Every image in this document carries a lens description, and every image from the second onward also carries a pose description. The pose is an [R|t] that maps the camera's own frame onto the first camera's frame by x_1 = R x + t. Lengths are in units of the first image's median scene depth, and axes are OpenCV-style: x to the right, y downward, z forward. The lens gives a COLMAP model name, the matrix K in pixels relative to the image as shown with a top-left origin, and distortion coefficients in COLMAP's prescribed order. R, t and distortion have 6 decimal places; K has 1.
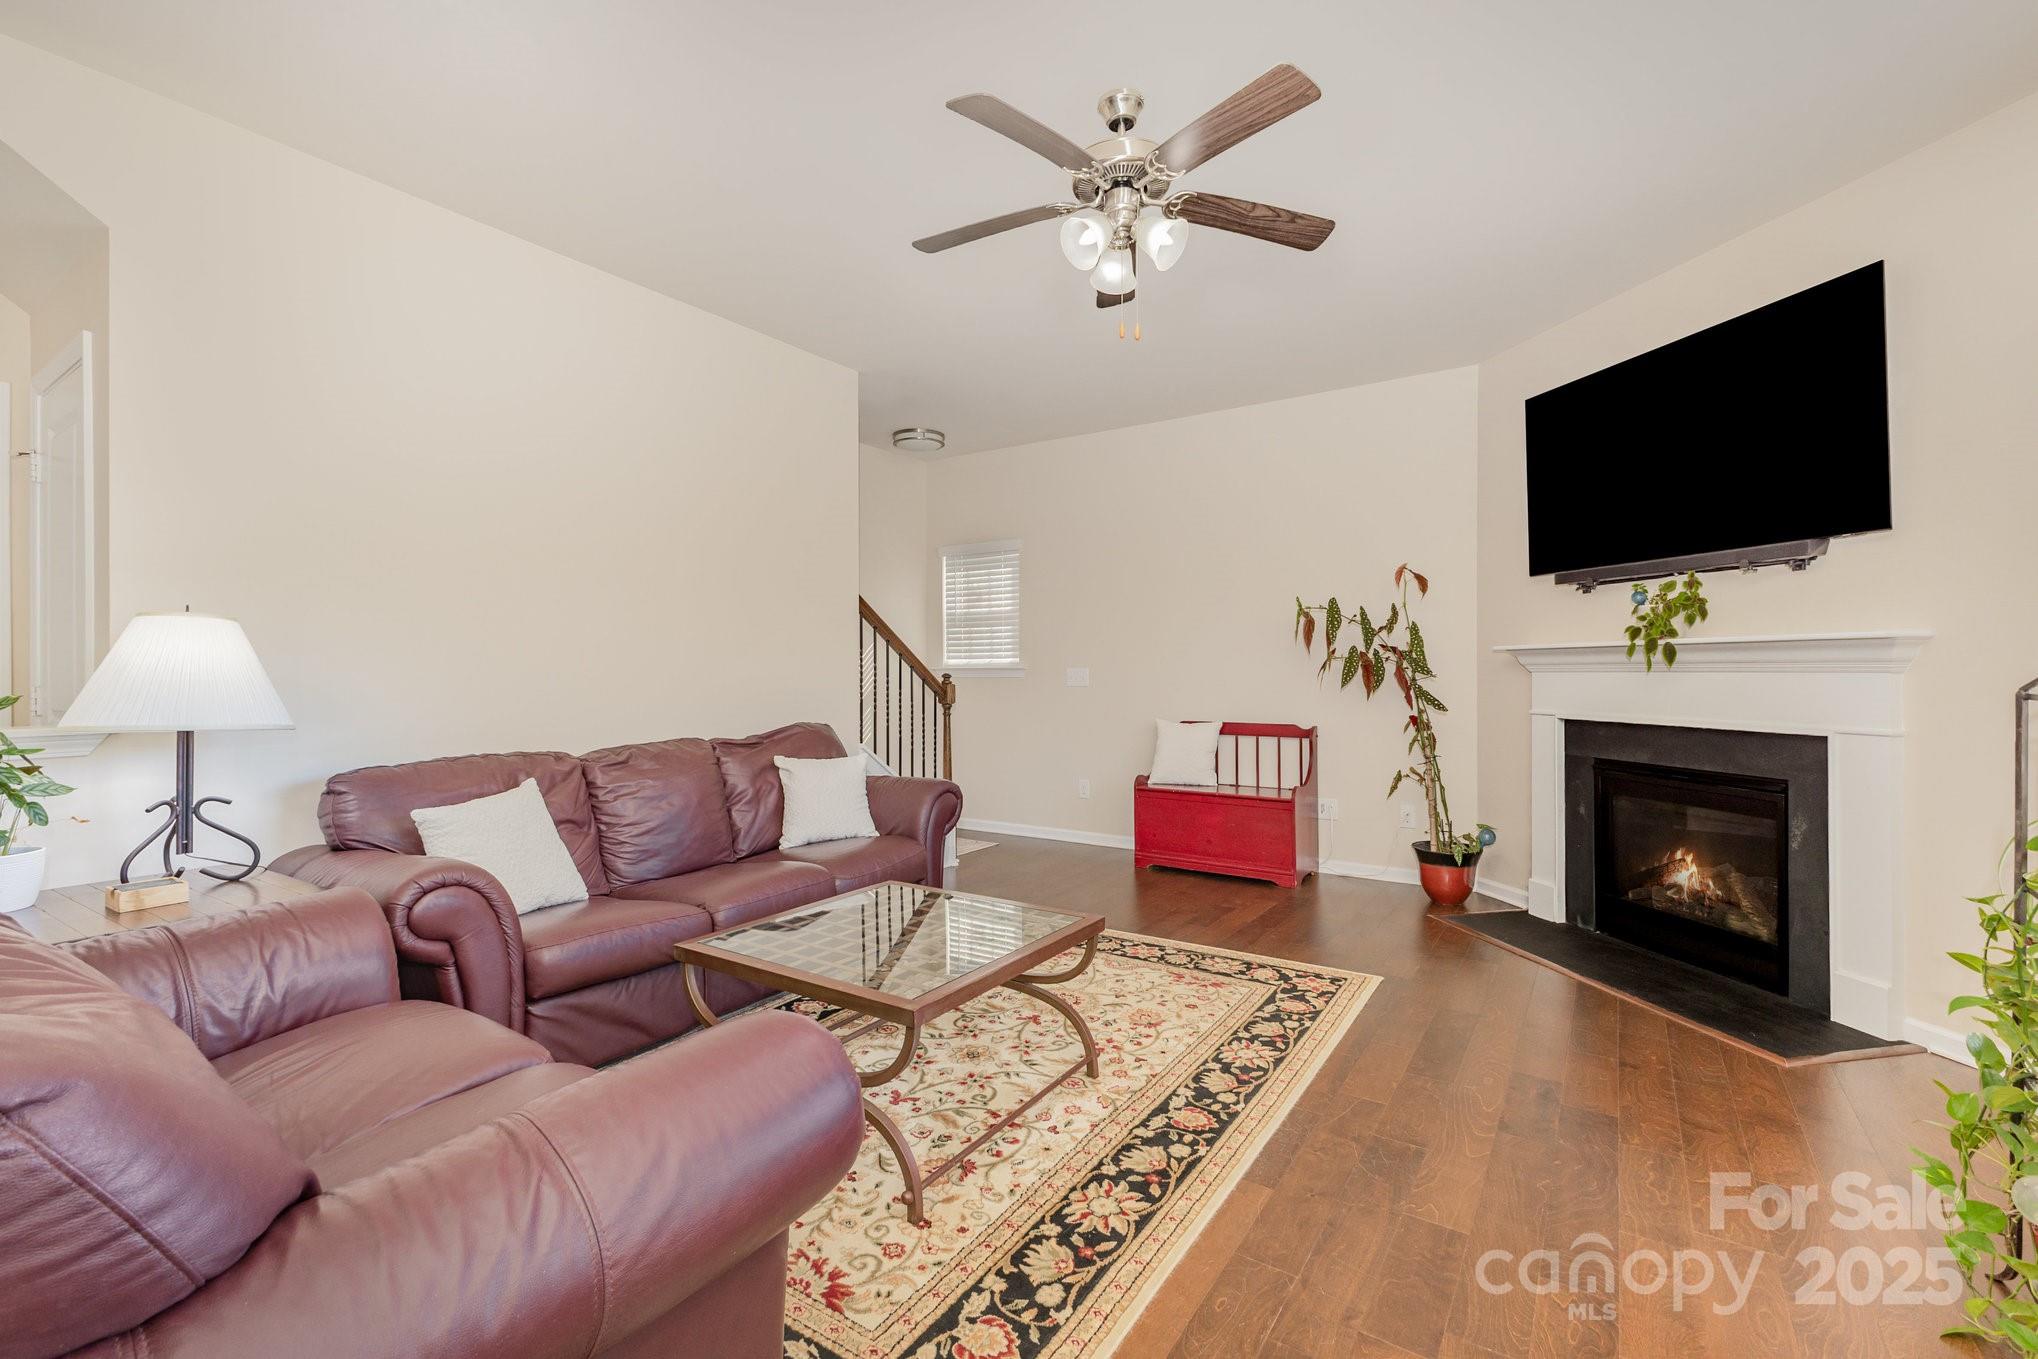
lens RADIAL K [[872.6, 0, 1019.8], [0, 872.6, 674.3], [0, 0, 1]] dist [0.010357, -0.000002]
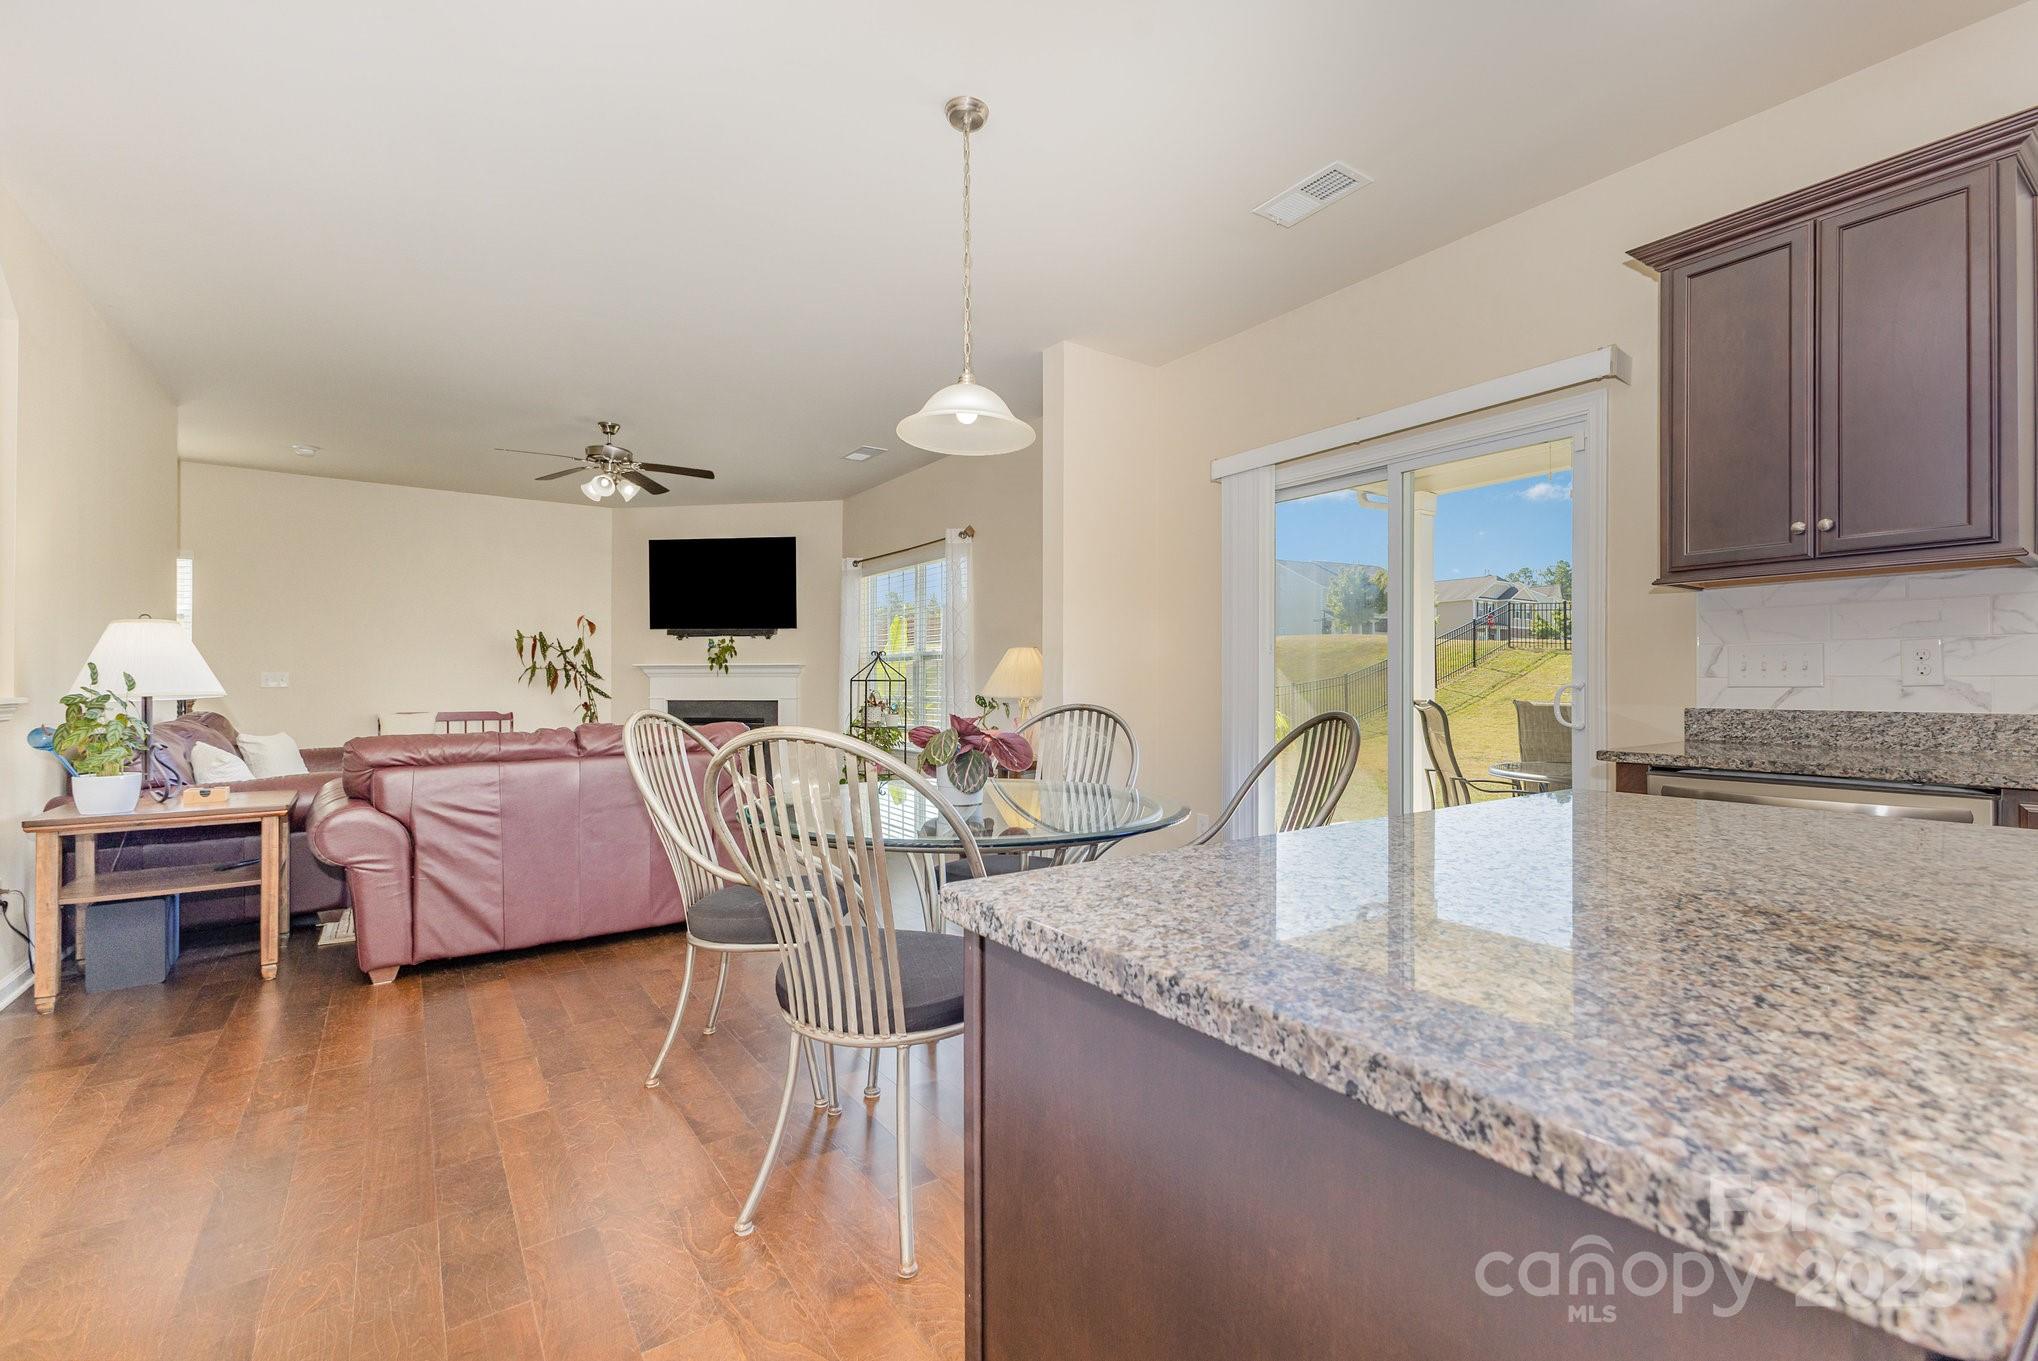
lens RADIAL K [[878.4, 0, 1021.9], [0, 878.4, 684.7], [0, 0, 1]] dist [0.009341, 0.001091]
pose [[0.352168, 0.002514, 0.935934, -1.194461], [0.003527, 0.999986, -0.004013, 0.030581], [-0.935930, 0.004714, 0.352154, -0.589075]]
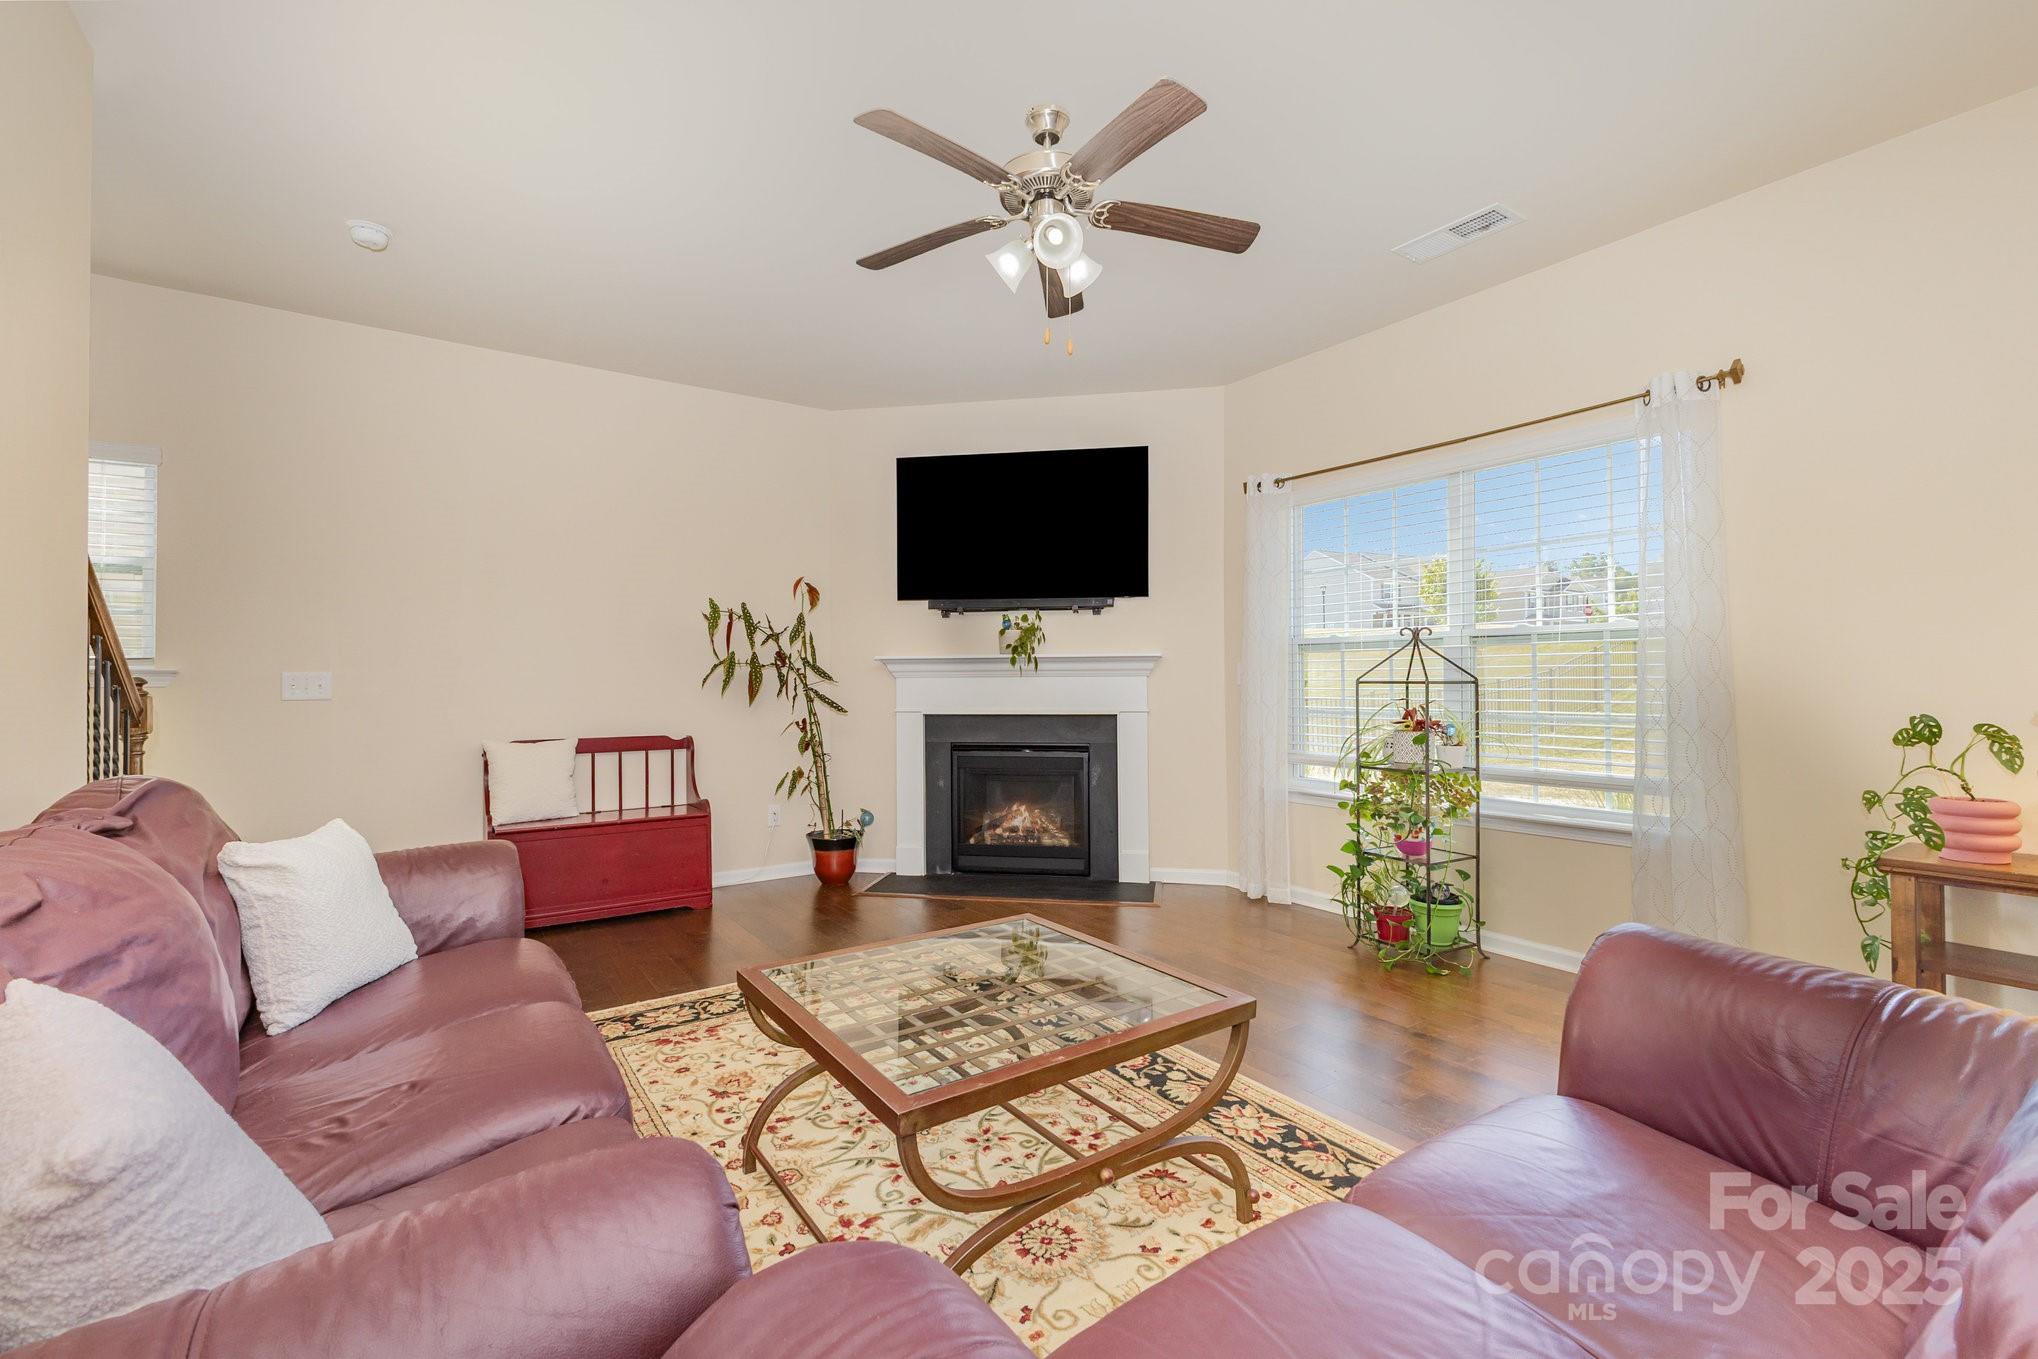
lens RADIAL K [[878.4, 0, 1021.9], [0, 878.4, 683.7], [0, 0, 1]] dist [0.009341, 0.001091]
pose [[0.364753, 0.001831, 0.931102, -0.615018], [0.007105, 0.999963, -0.004750, 0.015526], [-0.931077, 0.008348, 0.364727, 0.473040]]
